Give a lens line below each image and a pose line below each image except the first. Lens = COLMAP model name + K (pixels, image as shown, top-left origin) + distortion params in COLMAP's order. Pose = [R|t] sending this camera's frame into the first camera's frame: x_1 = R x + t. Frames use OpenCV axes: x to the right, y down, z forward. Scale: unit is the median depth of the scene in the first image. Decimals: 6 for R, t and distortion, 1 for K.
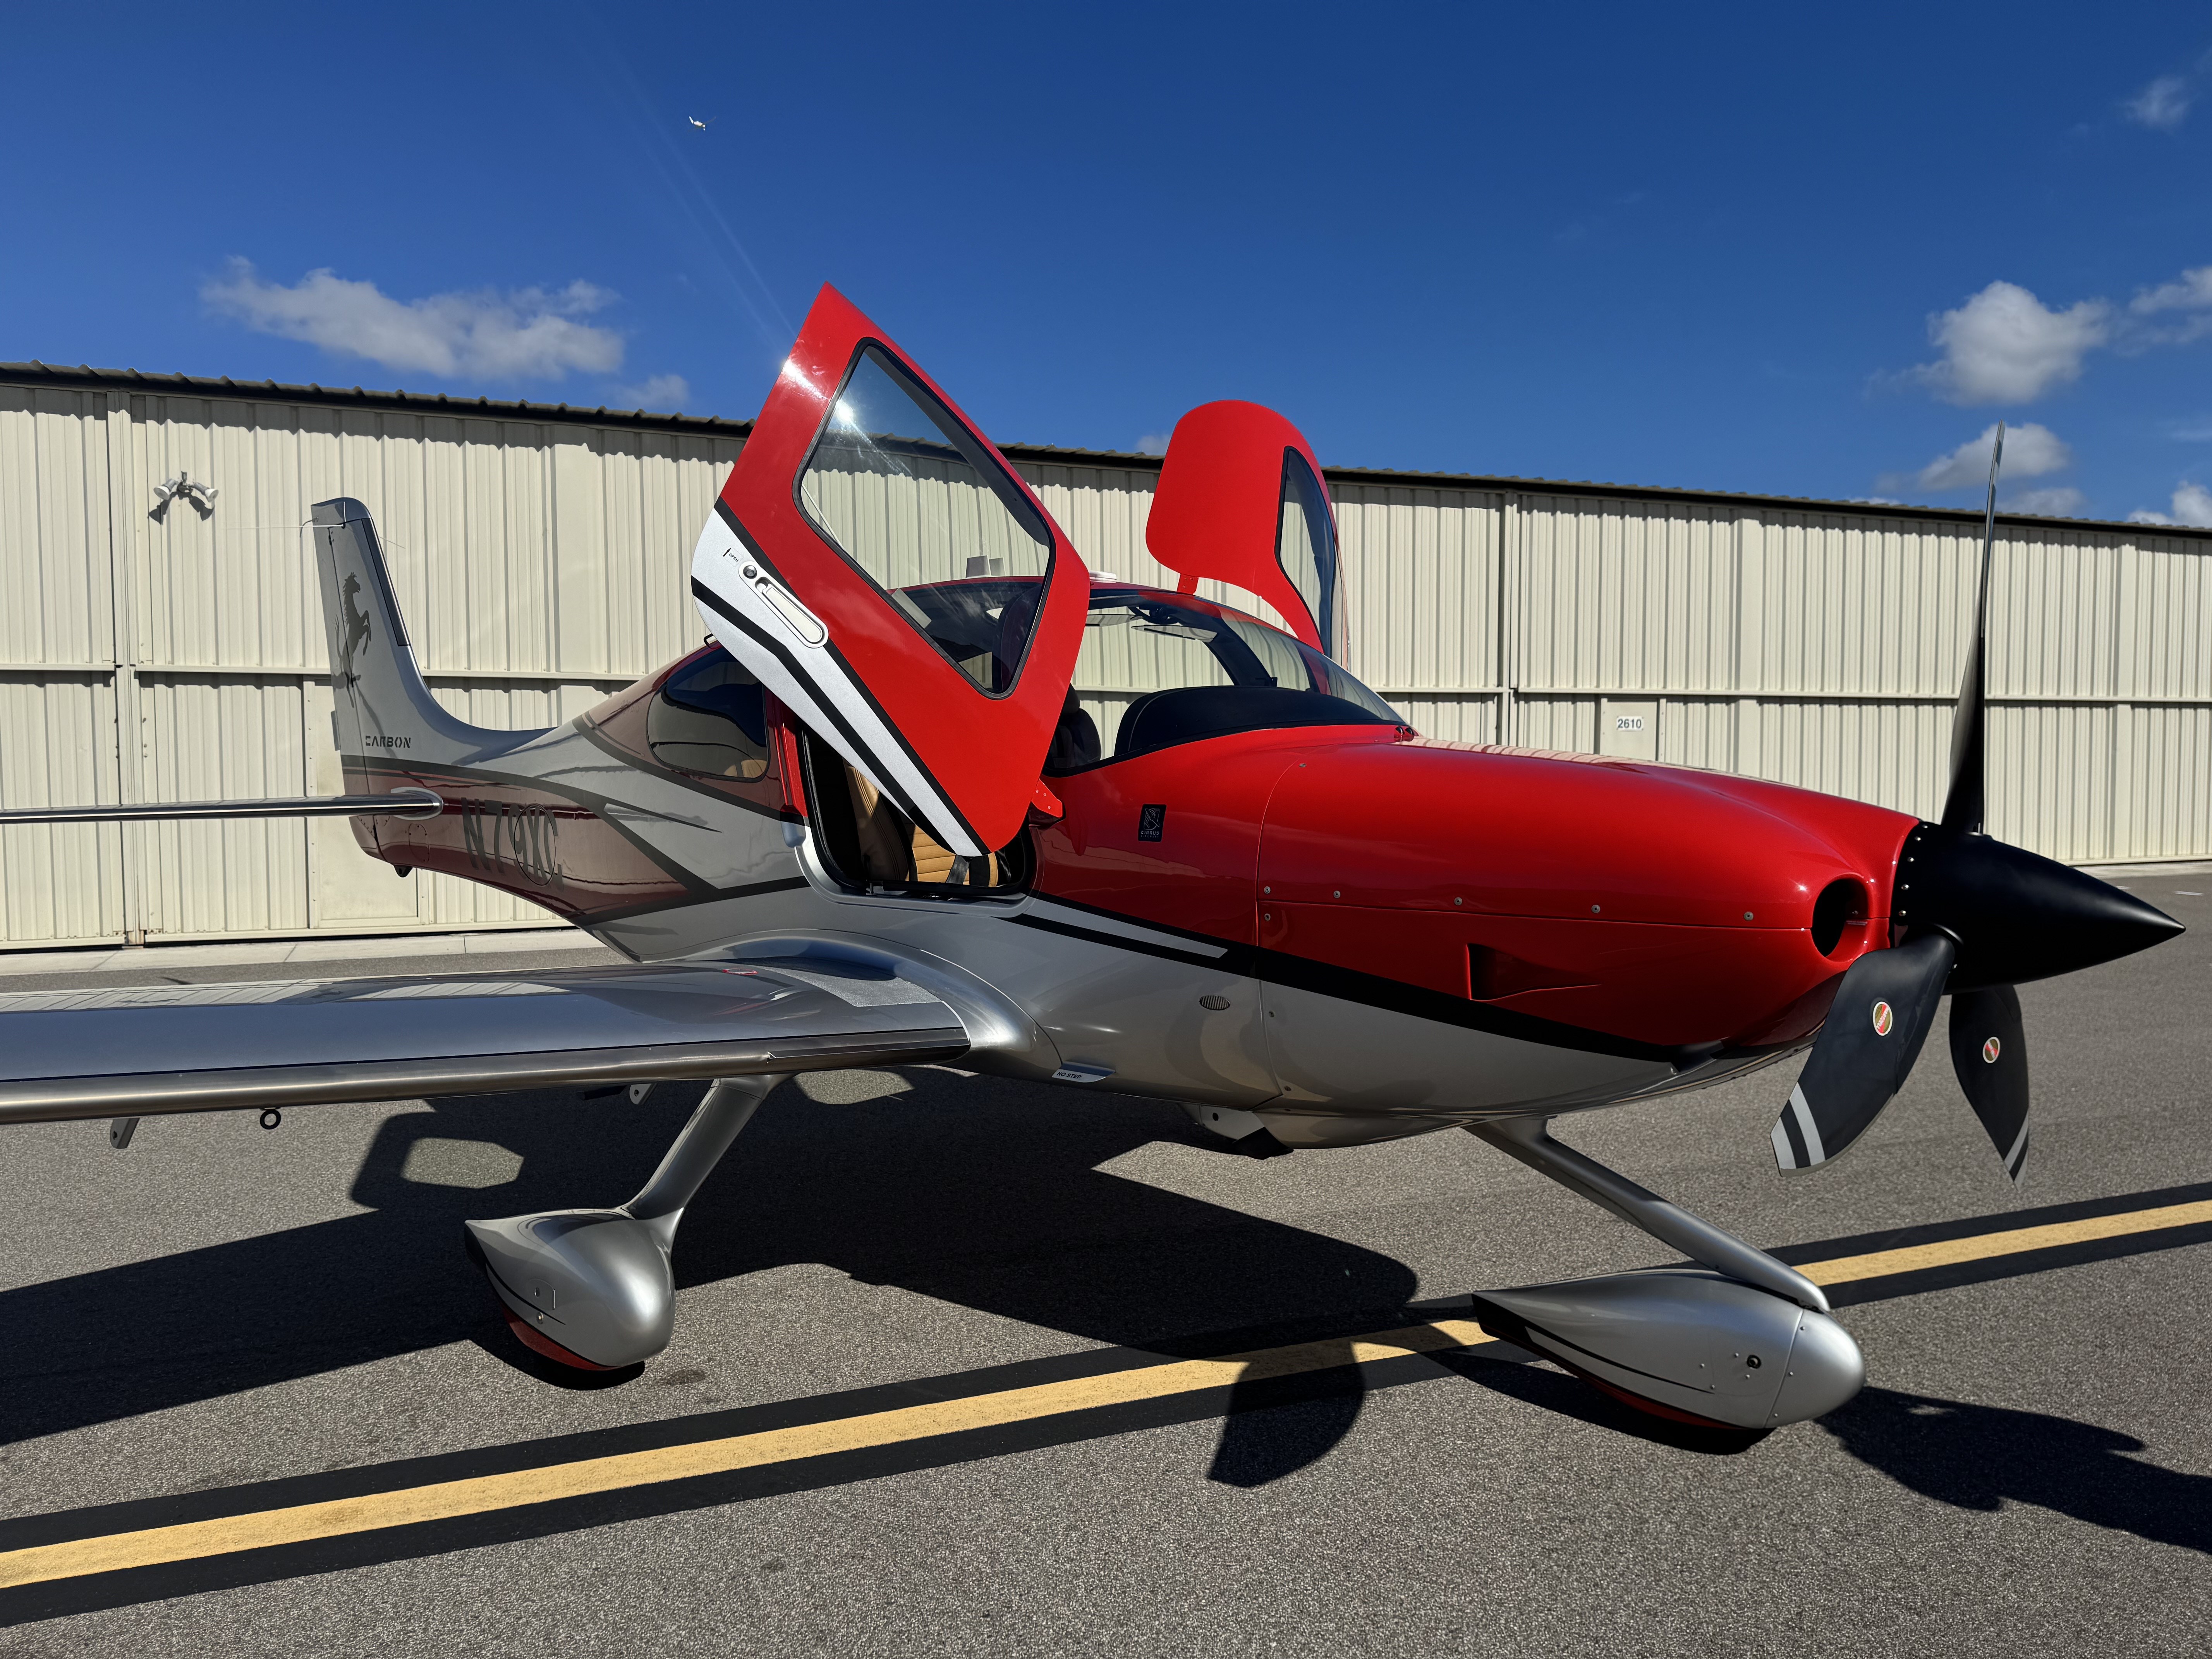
lens RADIAL K [[1546.1, 0, 1107.7], [0, 1546.1, 806.6], [0, 0, 1]] dist [0.035062, -0.046156]
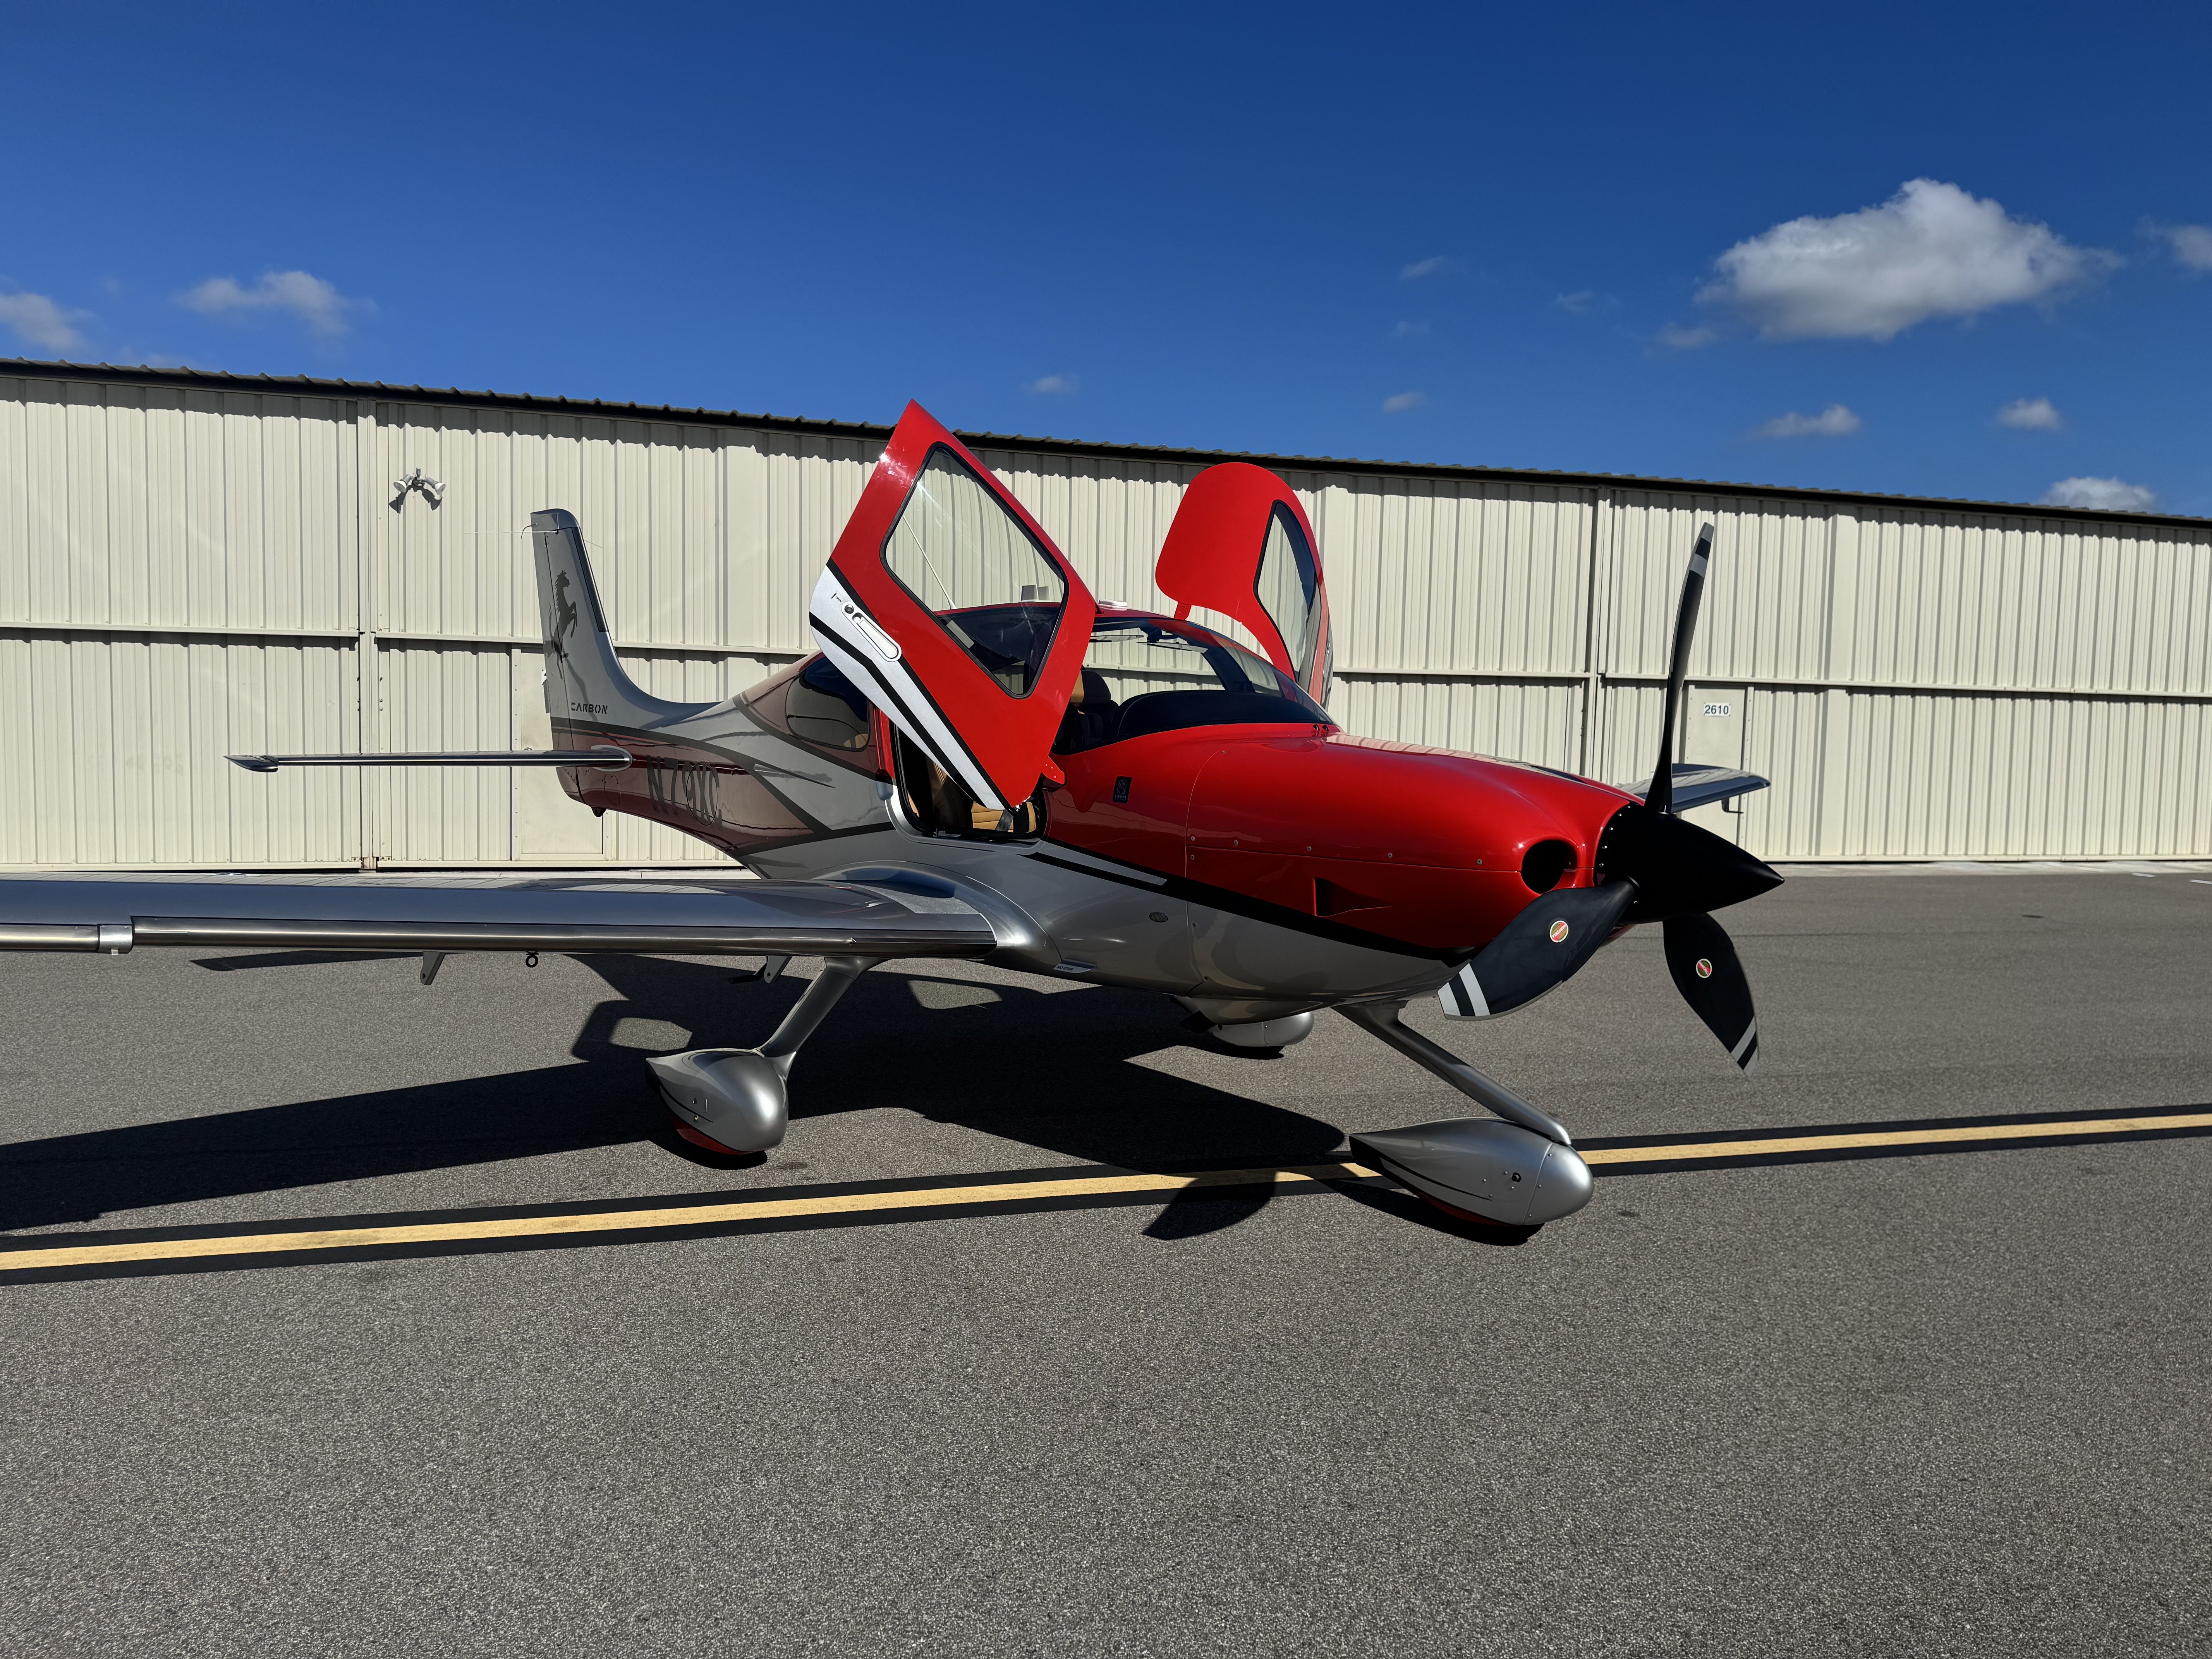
lens RADIAL K [[1458.9, 0, 1090.6], [0, 1458.9, 788.2], [0, 0, 1]] dist [0.052406, -0.010622]
pose [[0.995126, 0.028696, -0.094346, 0.093087], [-0.027718, 0.999548, 0.011659, -0.003950], [0.094638, -0.008987, 0.995471, -0.249527]]
